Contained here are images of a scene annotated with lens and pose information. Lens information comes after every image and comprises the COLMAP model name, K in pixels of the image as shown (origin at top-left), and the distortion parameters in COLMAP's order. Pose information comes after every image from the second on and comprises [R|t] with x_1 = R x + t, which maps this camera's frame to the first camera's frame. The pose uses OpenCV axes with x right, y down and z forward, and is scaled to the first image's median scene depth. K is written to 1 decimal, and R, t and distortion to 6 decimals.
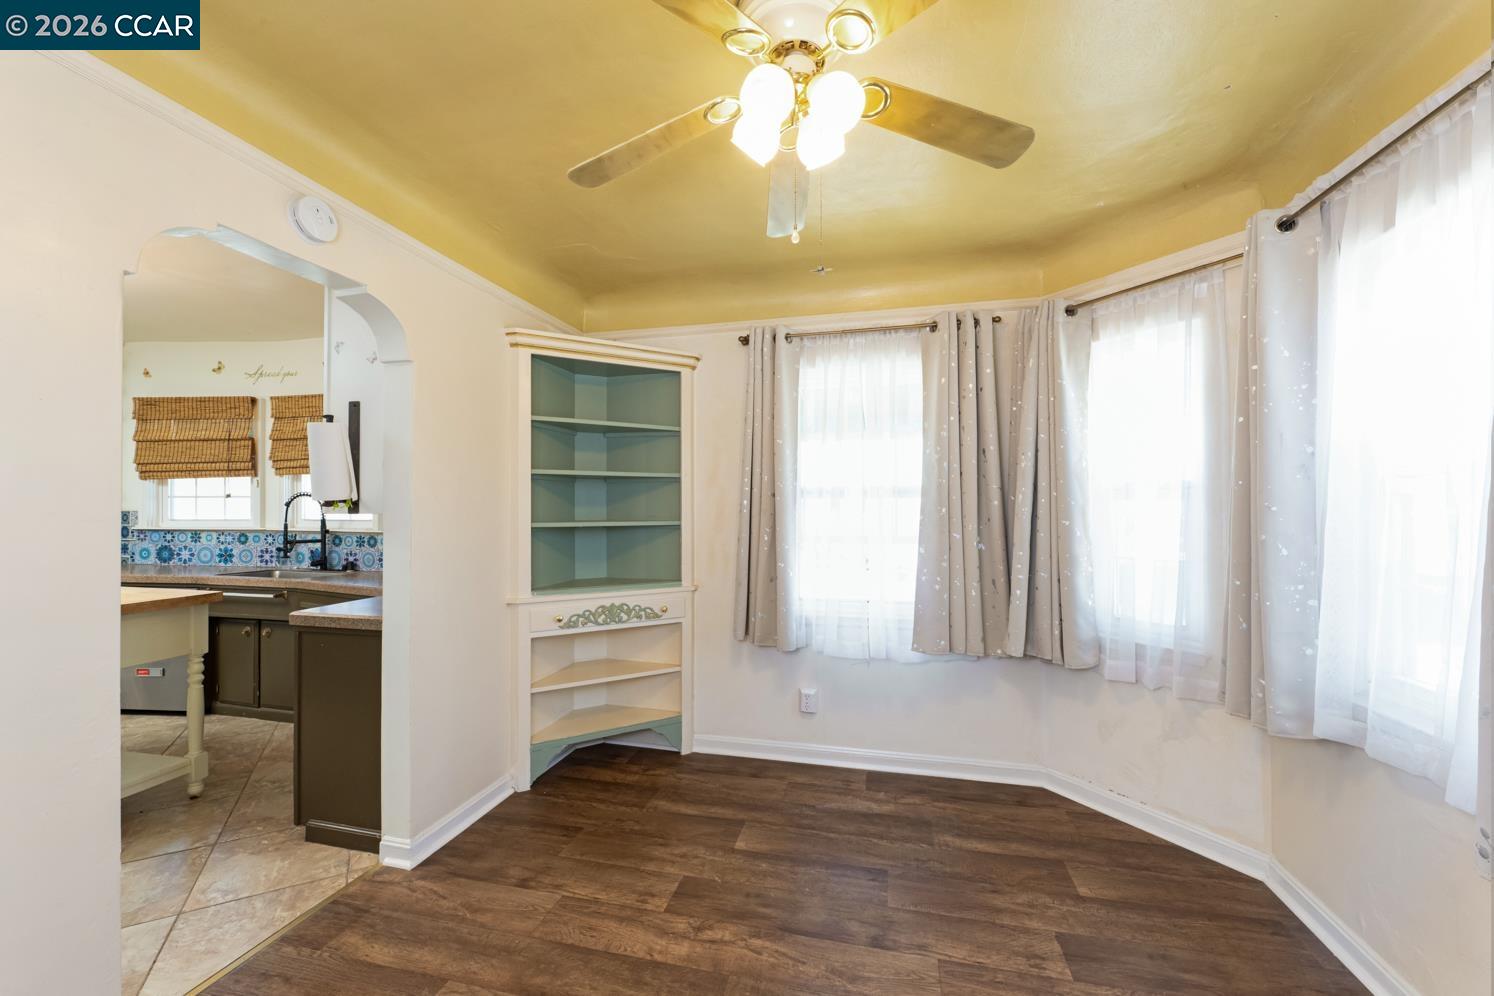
lens RADIAL K [[608.6, 0, 748.2], [0, 608.6, 508.3], [0, 0, 1]] dist [-0.001250, -0.000694]
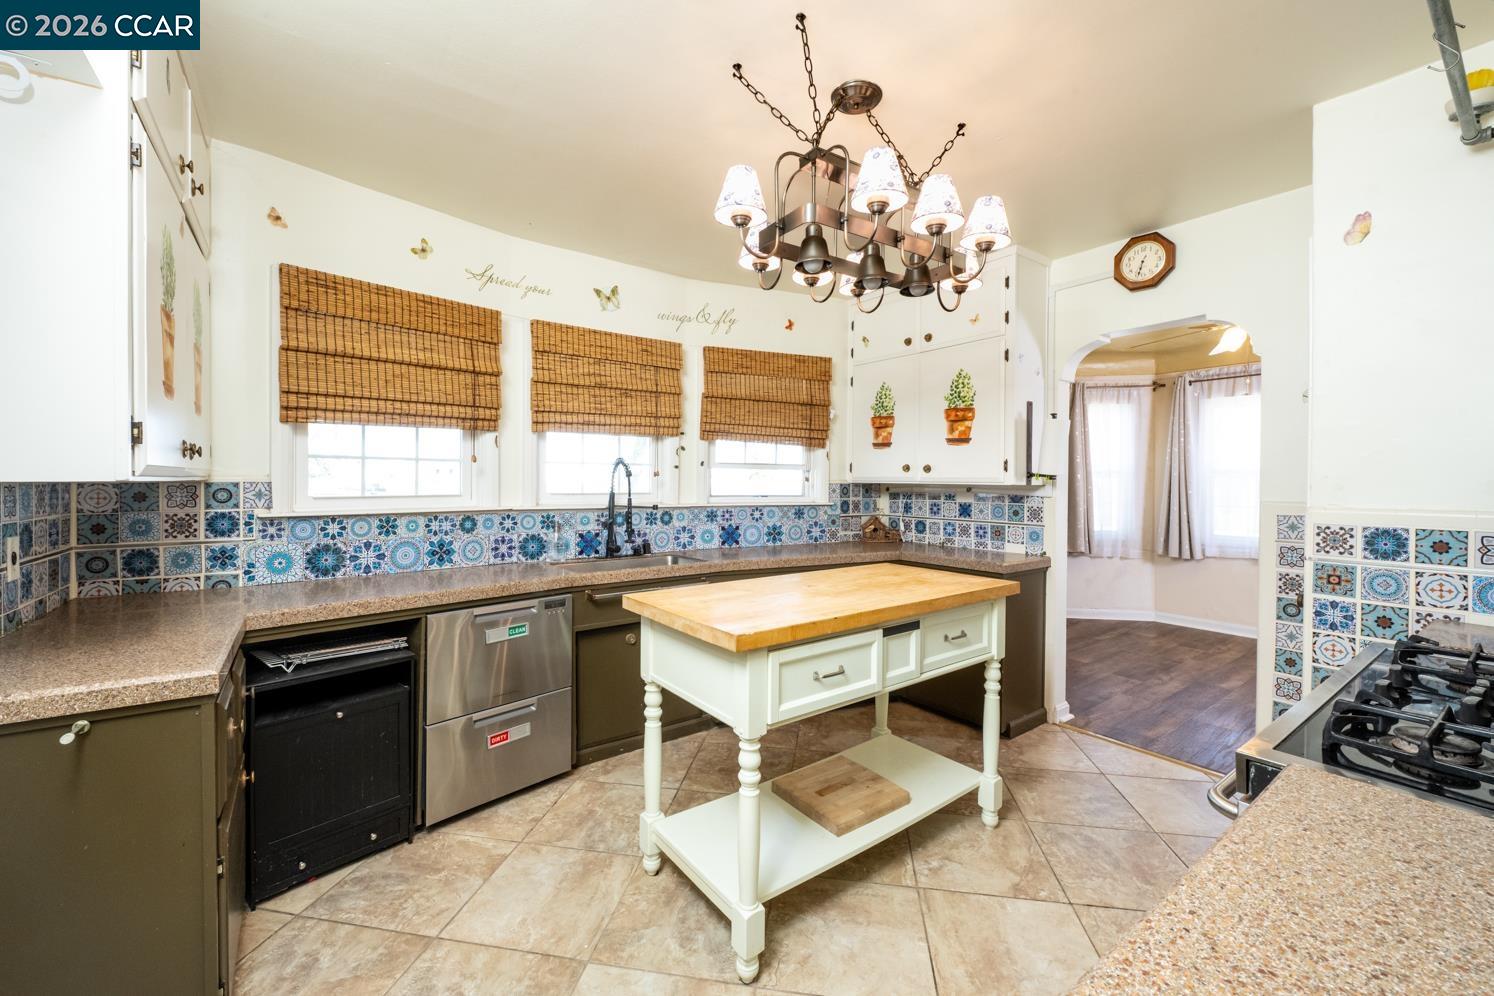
lens RADIAL K [[608.6, 0, 749.8], [0, 608.6, 489.9], [0, 0, 1]] dist [-0.001250, -0.000694]
pose [[0.620268, -0.009851, 0.784328, -1.160260], [-0.006976, 0.999812, 0.018074, -0.001161], [-0.784359, -0.016682, 0.620083, 0.357388]]
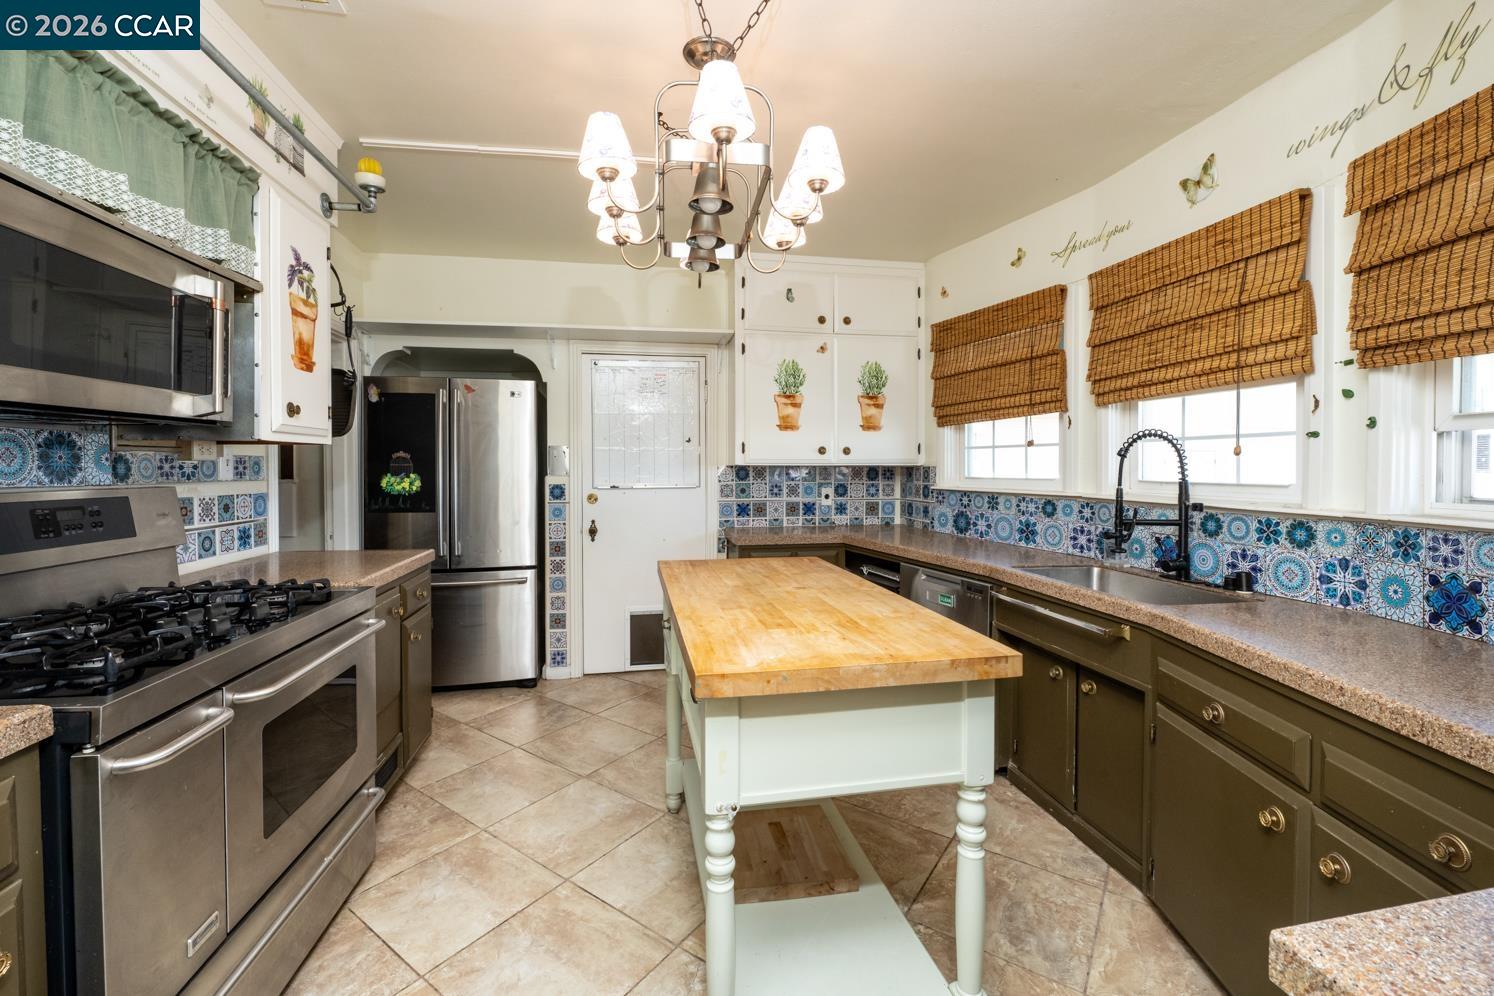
lens RADIAL K [[626.6, 0, 753.8], [0, 626.6, 470.4], [0, 0, 1]] dist [-0.009201, 0.000112]
pose [[0.433659, 0.004712, -0.901065, -0.365292], [0.002895, 0.999974, 0.006622, 0.003694], [0.901072, -0.005480, 0.433634, 0.424773]]
